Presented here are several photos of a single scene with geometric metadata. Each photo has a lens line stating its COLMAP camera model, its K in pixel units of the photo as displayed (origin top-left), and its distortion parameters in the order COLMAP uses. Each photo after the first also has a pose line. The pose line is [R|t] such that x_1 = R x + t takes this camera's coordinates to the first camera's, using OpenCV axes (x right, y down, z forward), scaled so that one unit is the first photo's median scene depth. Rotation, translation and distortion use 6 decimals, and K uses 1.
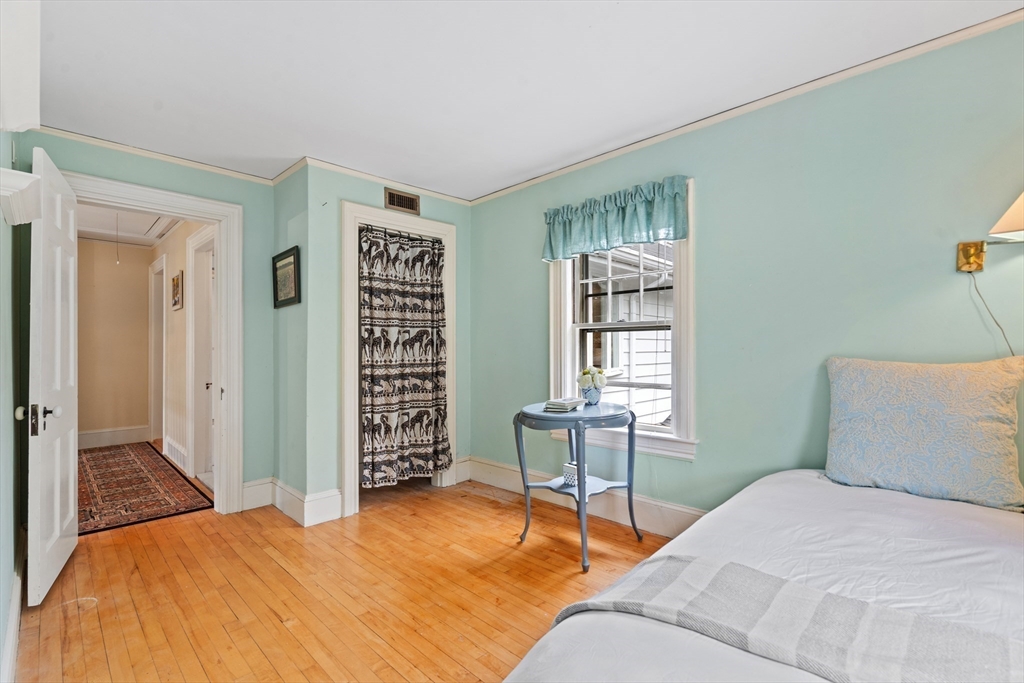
lens RADIAL K [[465.1, 0, 511.2], [0, 465.1, 345.8], [0, 0, 1]] dist [-0.003061, -0.000157]
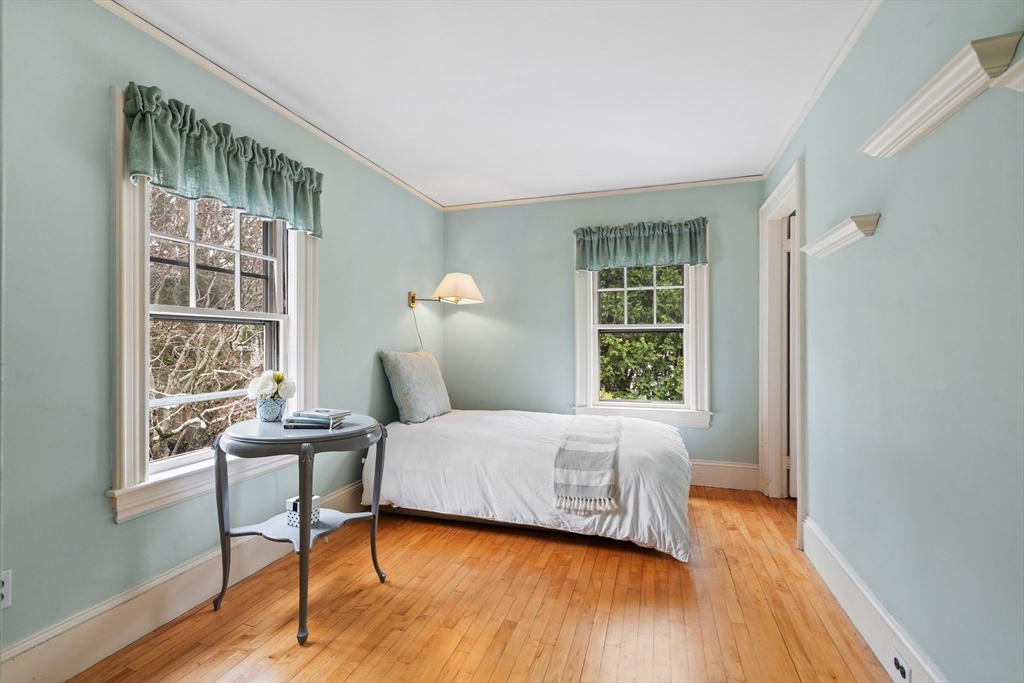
lens RADIAL K [[465.1, 0, 511.2], [0, 465.1, 345.8], [0, 0, 1]] dist [-0.003061, -0.000157]
pose [[-0.460315, -0.002190, 0.887753, -0.730162], [0.002282, 0.999991, 0.003651, 0.001334], [-0.887753, 0.003707, -0.460306, 1.098583]]
